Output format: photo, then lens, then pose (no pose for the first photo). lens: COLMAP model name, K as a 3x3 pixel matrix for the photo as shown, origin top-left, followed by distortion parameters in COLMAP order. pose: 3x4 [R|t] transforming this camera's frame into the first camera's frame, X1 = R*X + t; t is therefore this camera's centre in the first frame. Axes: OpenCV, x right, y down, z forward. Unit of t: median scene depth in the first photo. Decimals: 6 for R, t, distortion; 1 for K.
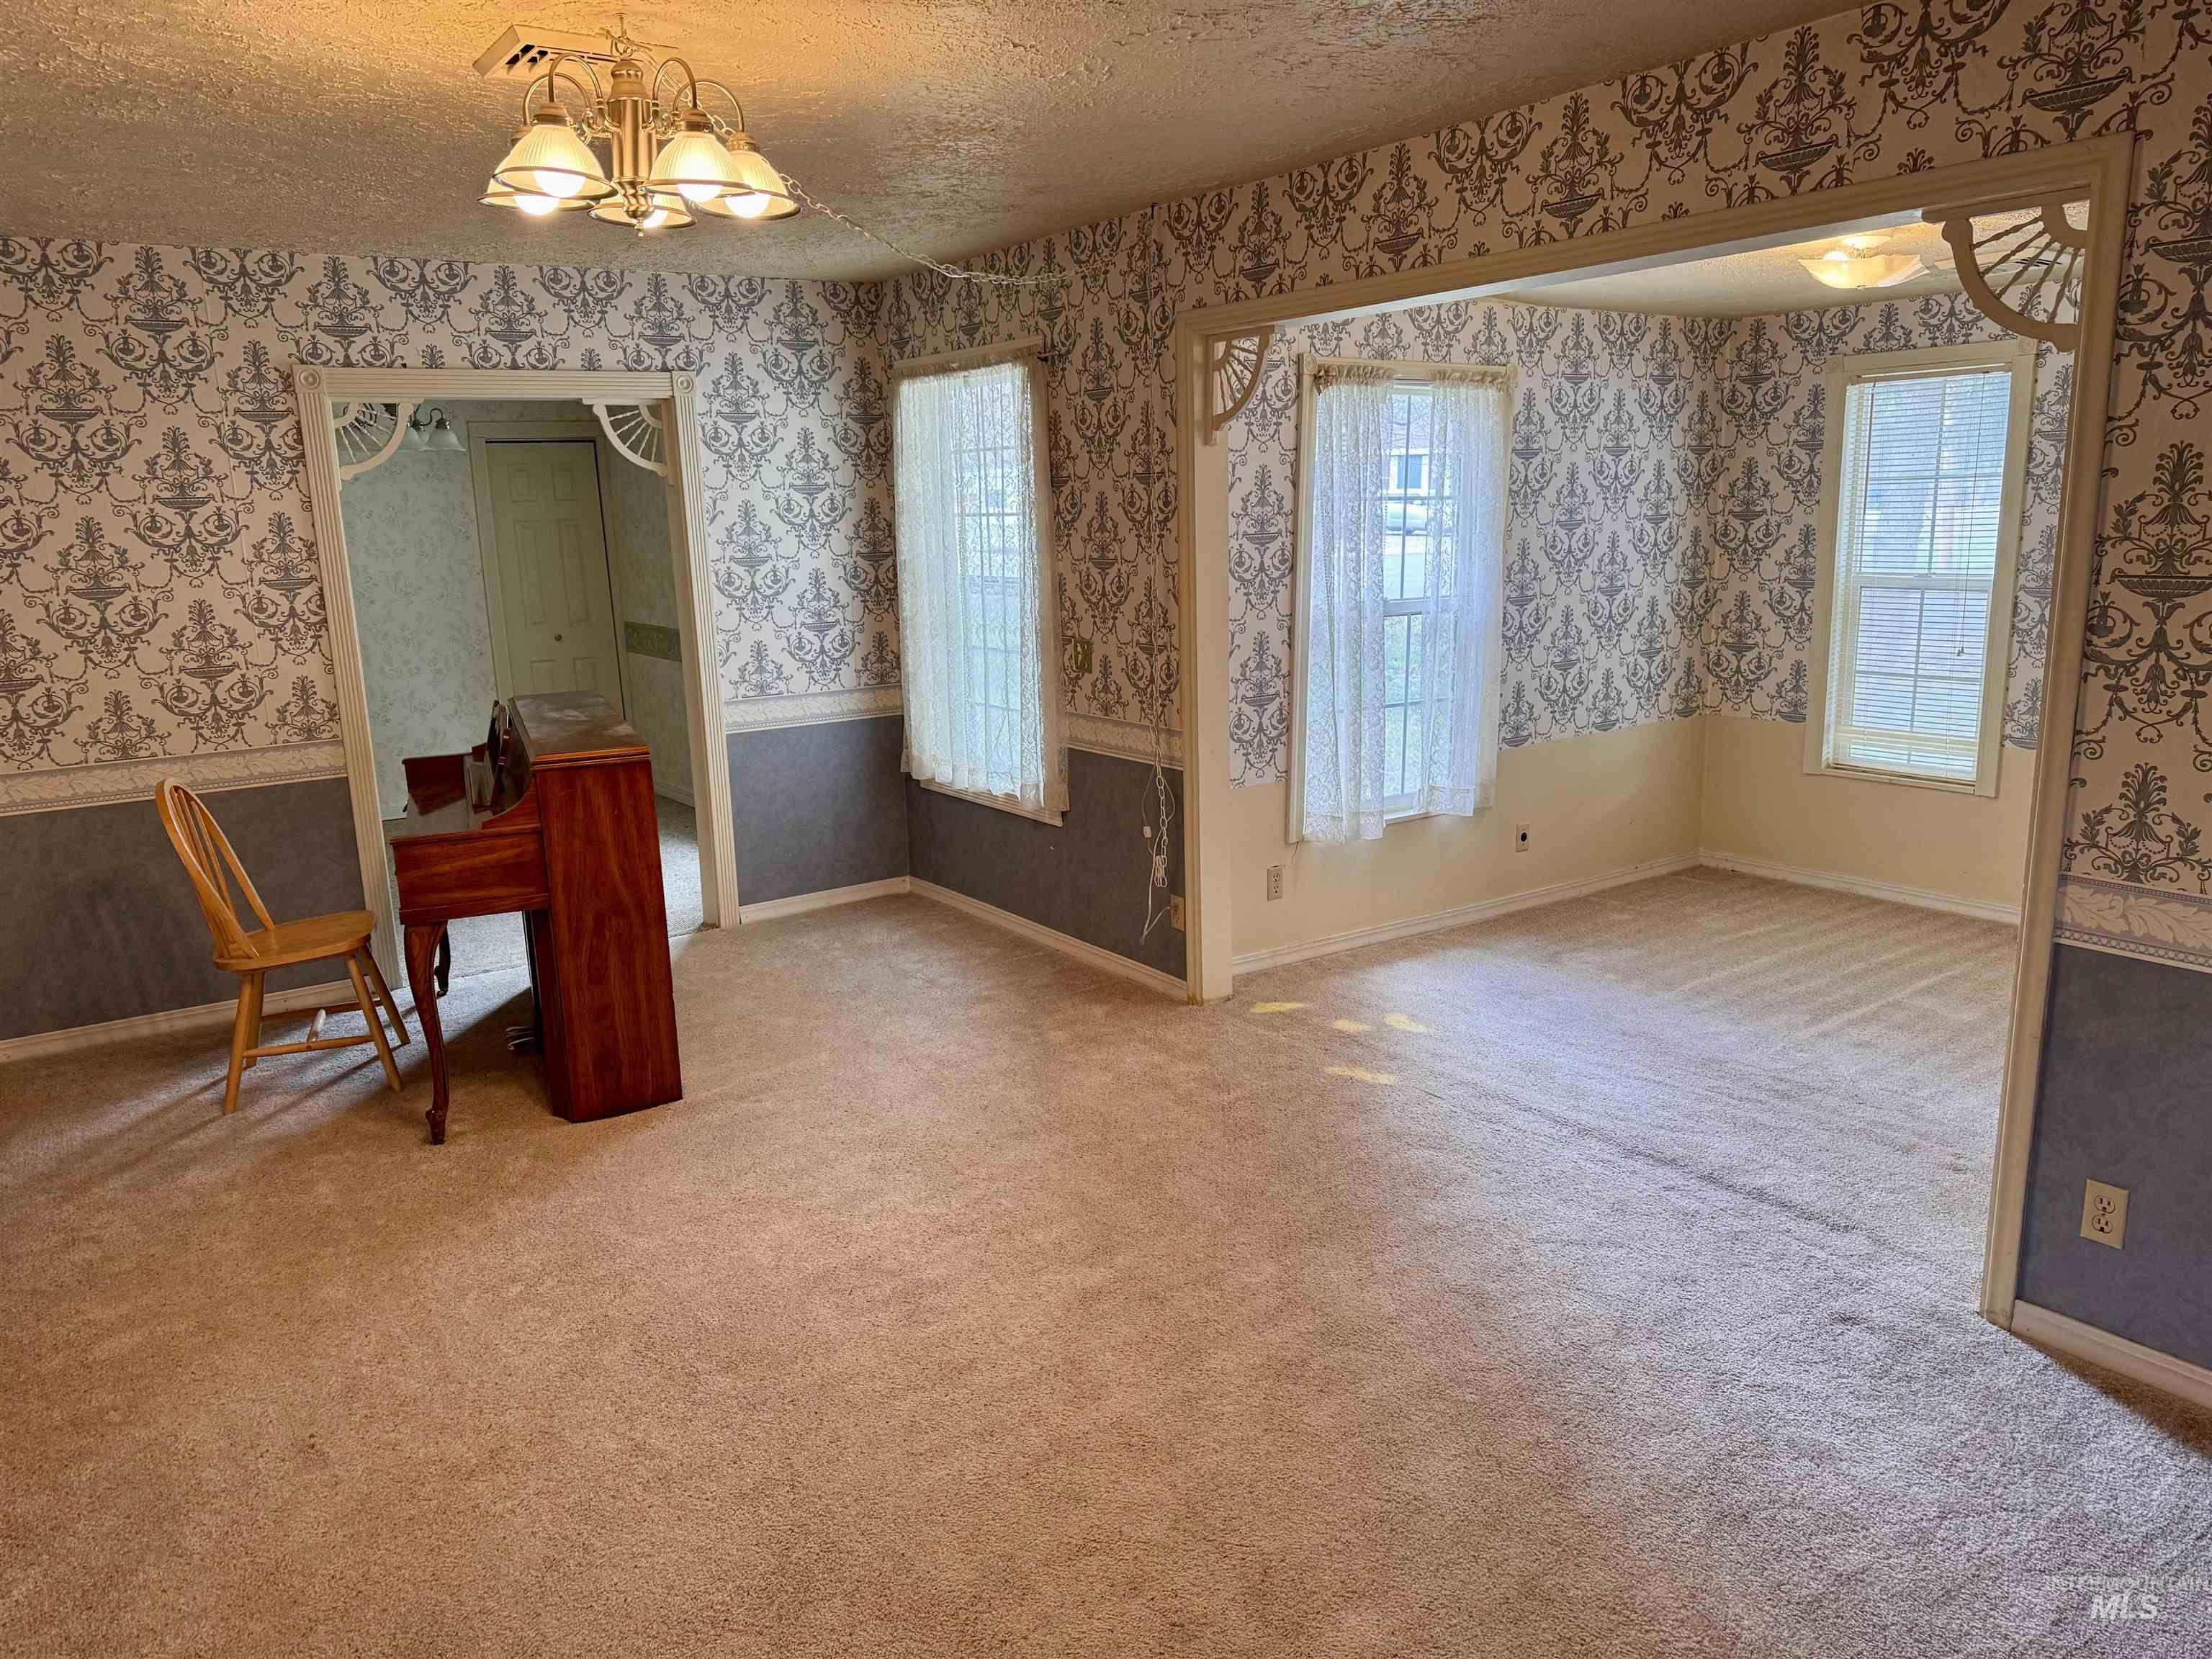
lens RADIAL K [[1541.9, 0, 1110.3], [0, 1541.9, 829.7], [0, 0, 1]] dist [0.028606, -0.026055]
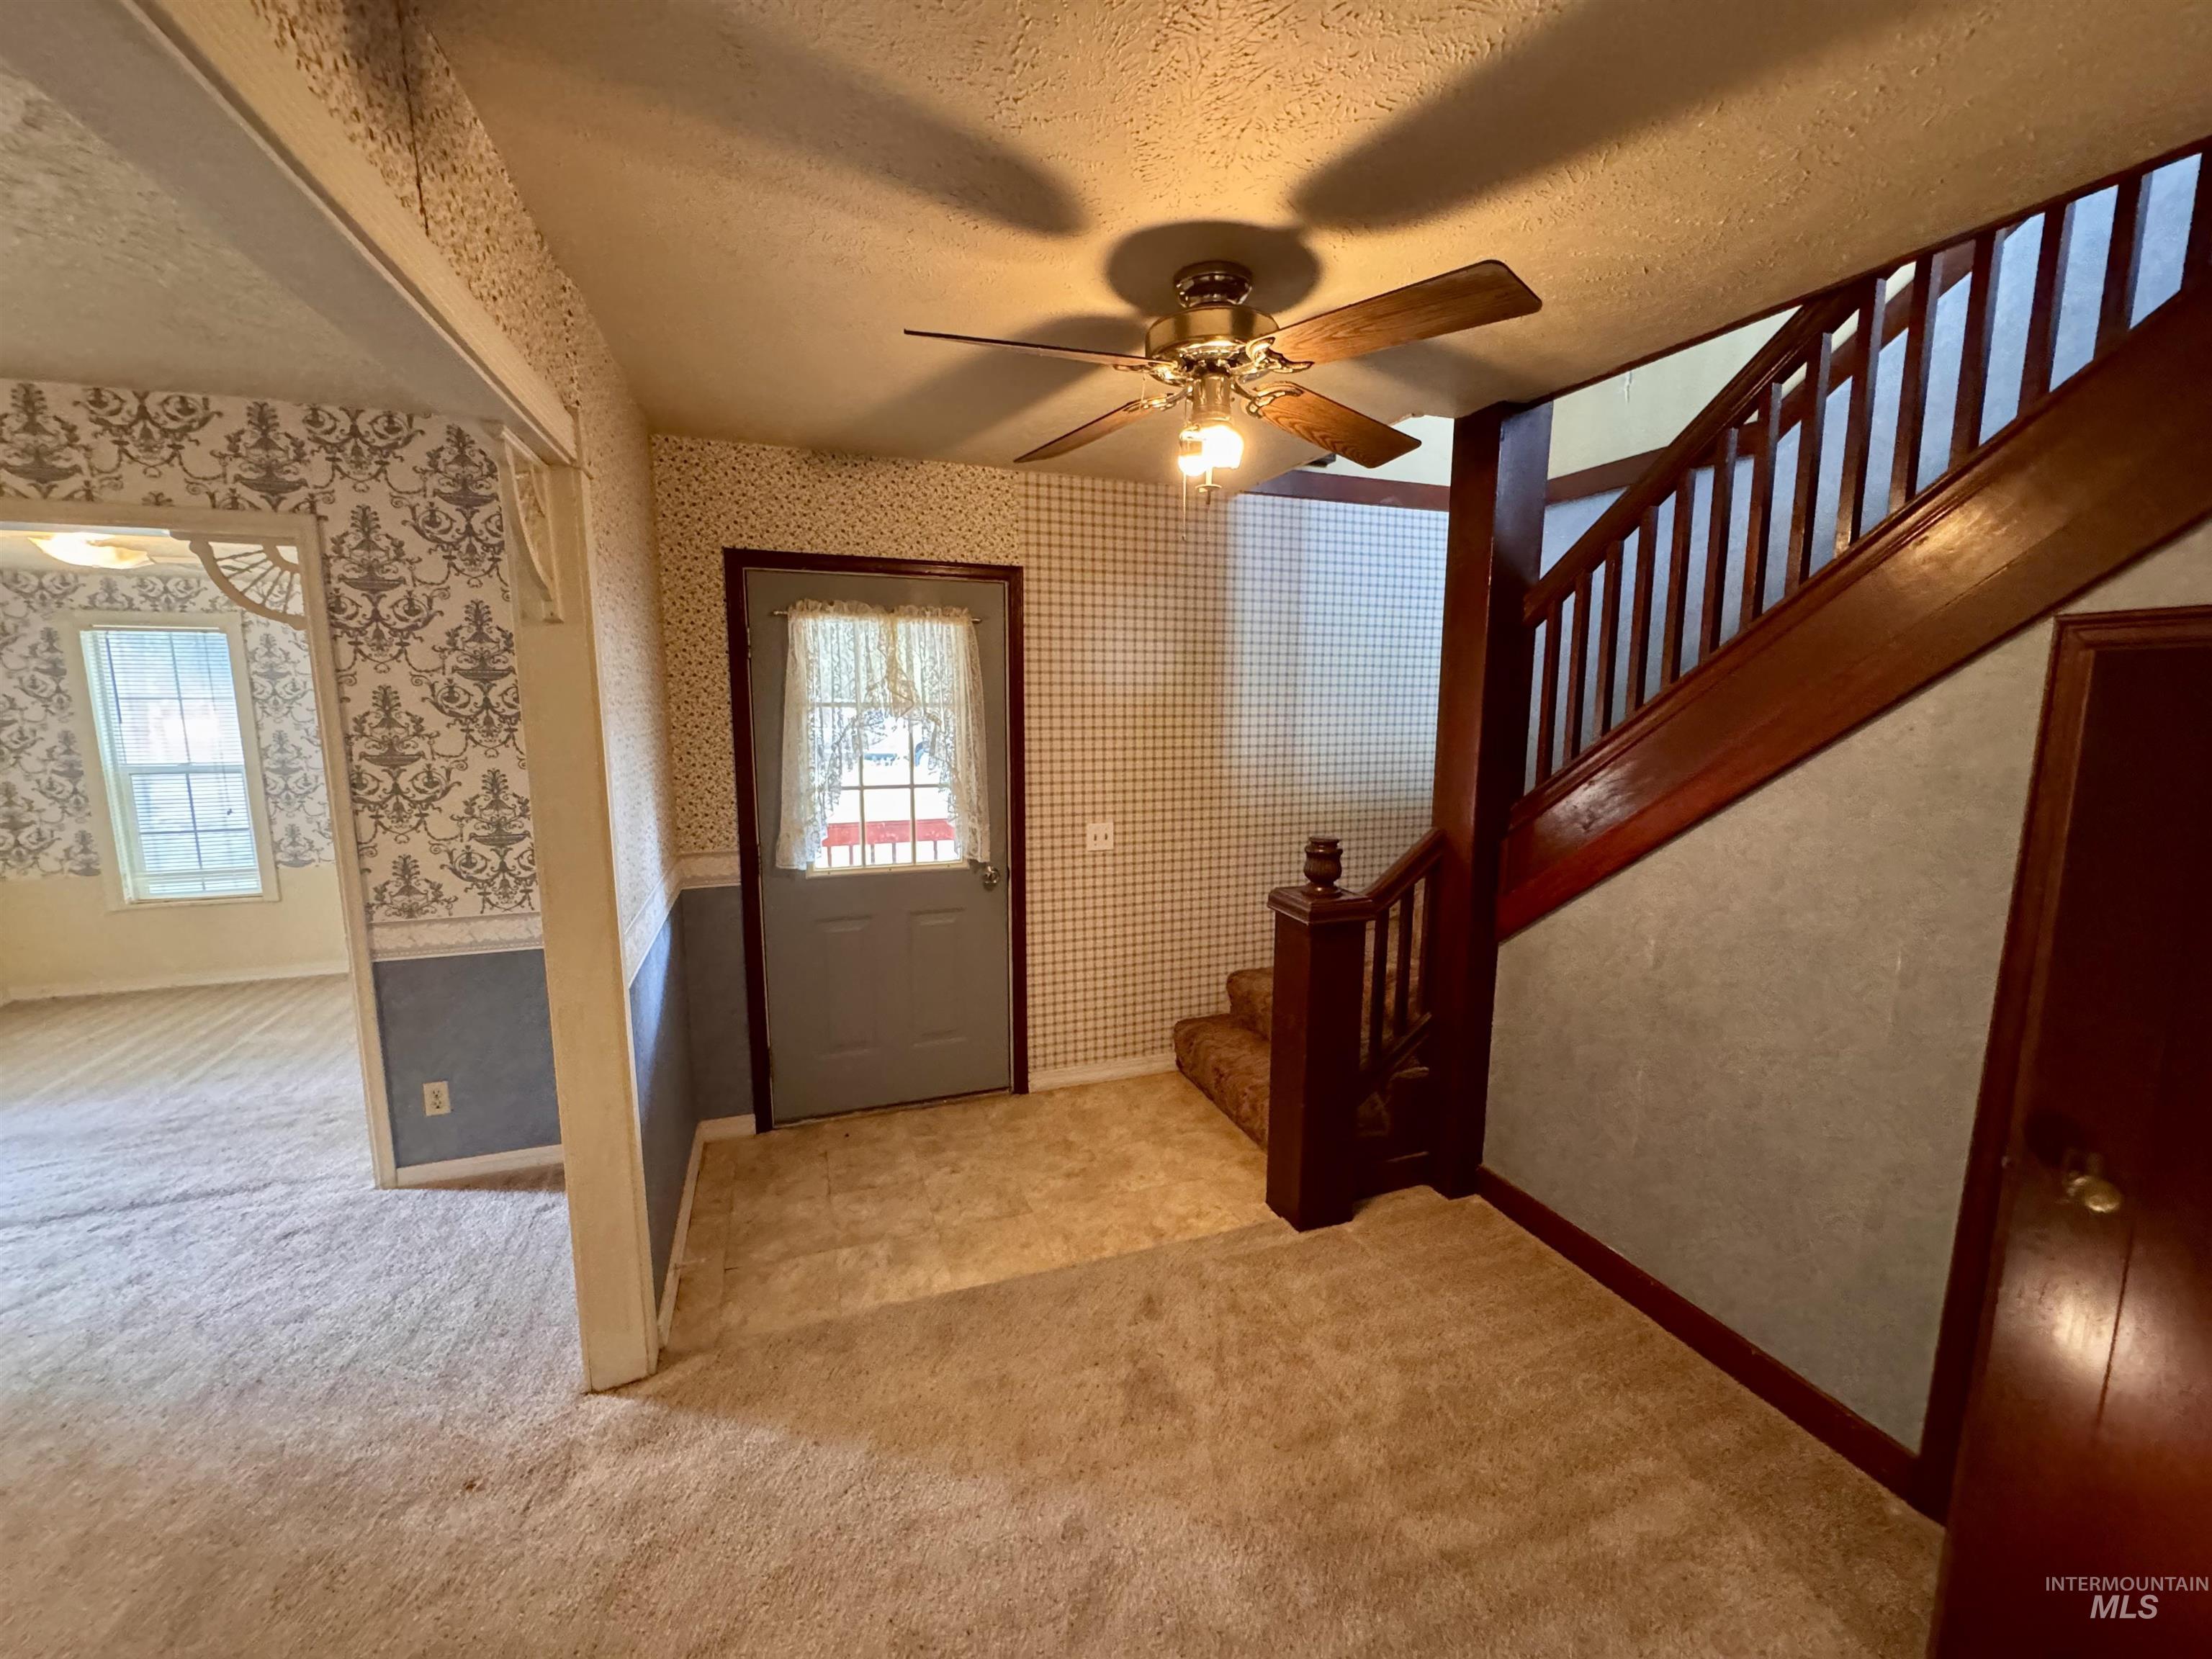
lens RADIAL K [[887.1, 0, 1109.1], [0, 887.1, 828.2], [0, 0, 1]] dist [0.002464, 0.000384]
pose [[0.248003, -0.110406, 0.962448, -0.131411], [0.192400, 0.979307, 0.062762, 0.020036], [-0.949461, 0.169610, 0.264113, -0.081213]]
